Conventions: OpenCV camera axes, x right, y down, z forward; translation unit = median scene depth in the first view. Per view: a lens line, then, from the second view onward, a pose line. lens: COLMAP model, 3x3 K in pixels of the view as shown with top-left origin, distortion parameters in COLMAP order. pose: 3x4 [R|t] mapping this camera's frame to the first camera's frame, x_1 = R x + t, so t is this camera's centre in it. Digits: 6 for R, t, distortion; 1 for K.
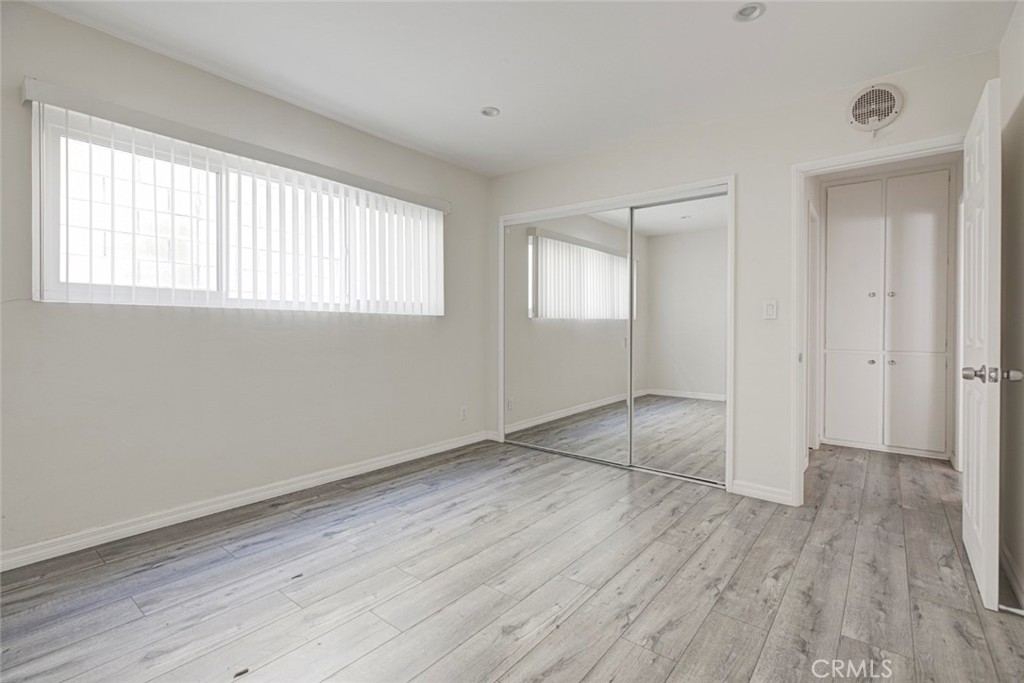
lens RADIAL K [[476.1, 0, 510.1], [0, 476.1, 304.5], [0, 0, 1]] dist [0.001736, 0.000051]
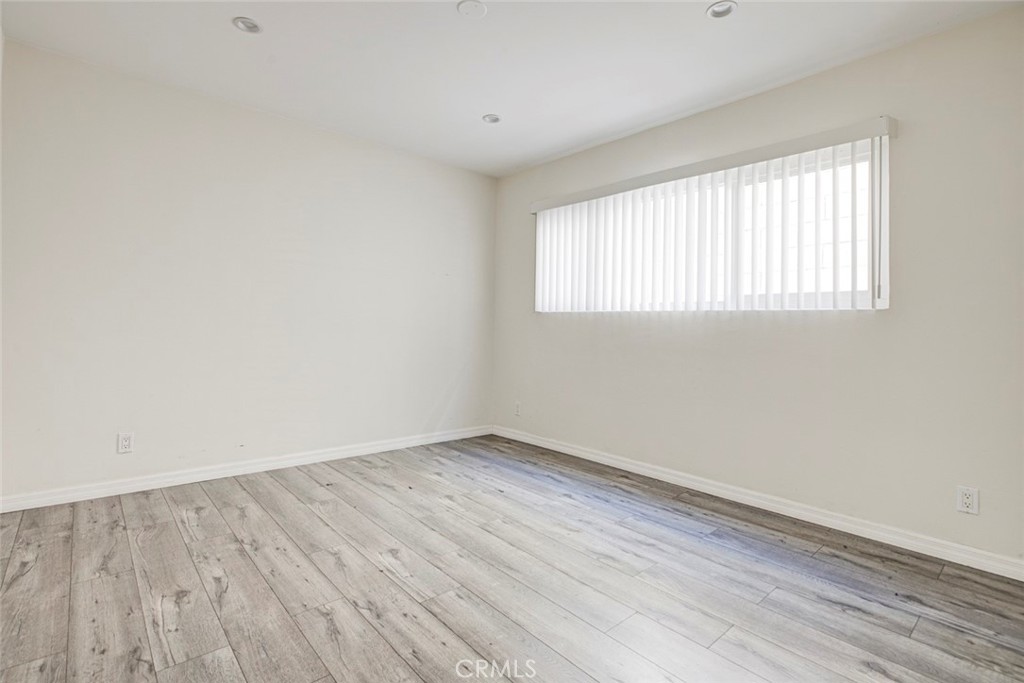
lens RADIAL K [[475.5, 0, 507.7], [0, 475.5, 334.6], [0, 0, 1]] dist [-0.003180, -0.000275]
pose [[-0.168743, 0.005930, -0.985642, 0.859644], [0.025637, 0.999670, 0.001625, 0.063197], [0.985327, -0.024995, -0.168839, 1.079124]]
